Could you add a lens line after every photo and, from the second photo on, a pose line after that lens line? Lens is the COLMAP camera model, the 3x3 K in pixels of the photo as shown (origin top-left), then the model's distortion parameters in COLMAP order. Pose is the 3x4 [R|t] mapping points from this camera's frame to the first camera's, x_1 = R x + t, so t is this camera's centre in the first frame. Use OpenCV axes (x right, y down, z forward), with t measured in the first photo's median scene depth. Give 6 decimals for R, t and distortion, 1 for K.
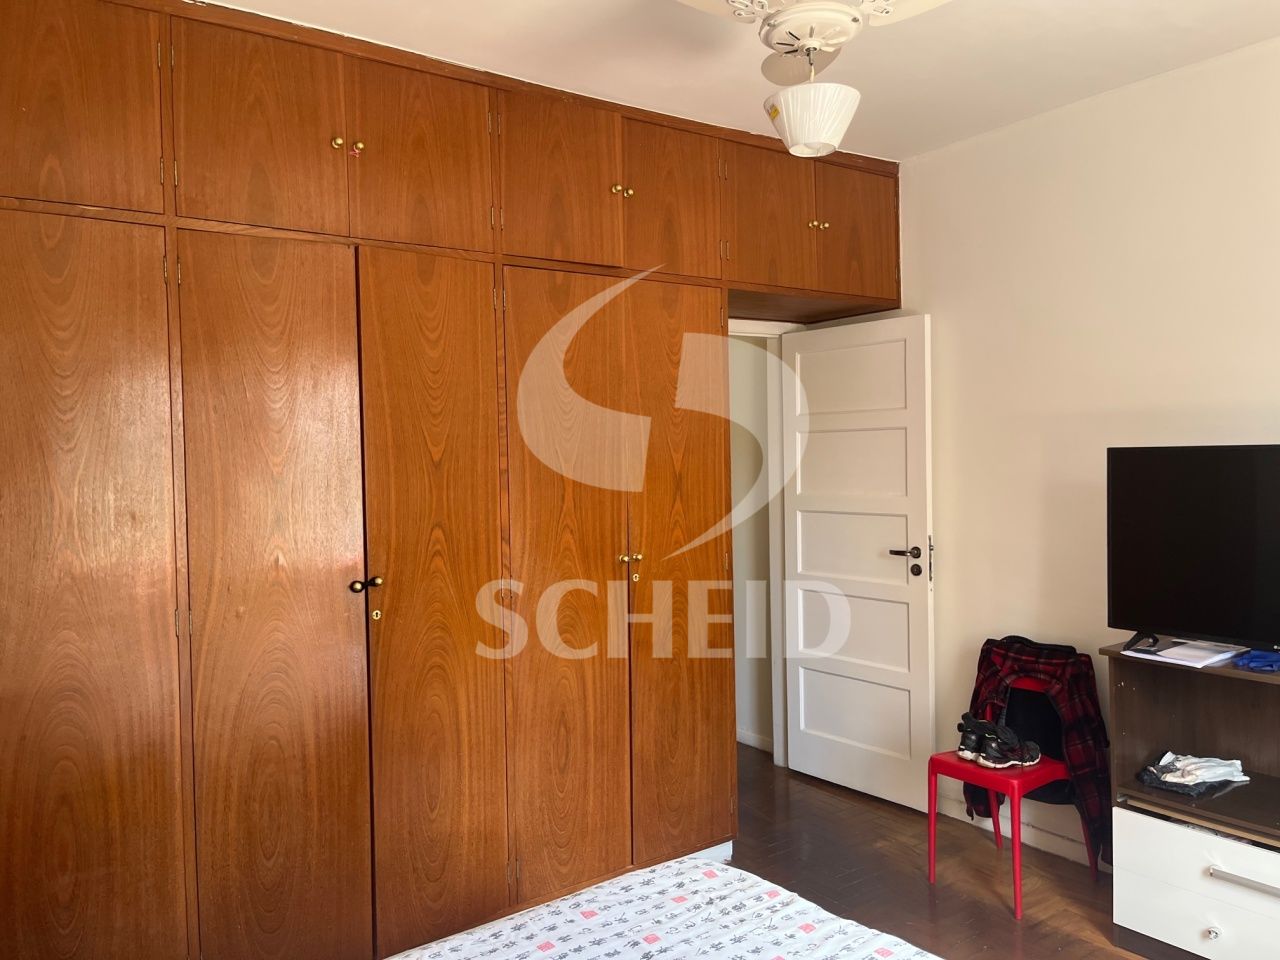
lens RADIAL K [[964.7, 0, 640.0], [0, 964.7, 480.0], [0, 0, 1]] dist [0.064542, -0.092530]
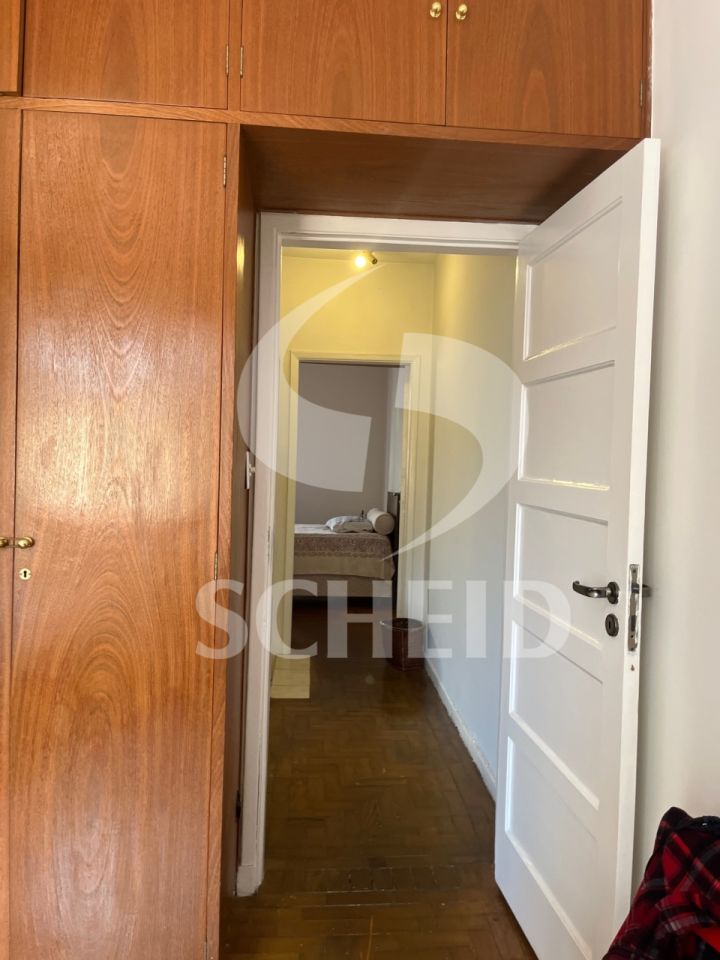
lens RADIAL K [[723.5, 0, 360.8], [0, 723.5, 472.3], [0, 0, 1]] dist [0.064542, -0.092530]
pose [[0.860683, 0.058337, -0.505788, 0.378364], [-0.059523, 0.998131, 0.013834, 0.011143], [0.505650, 0.018199, 0.862547, 0.601685]]
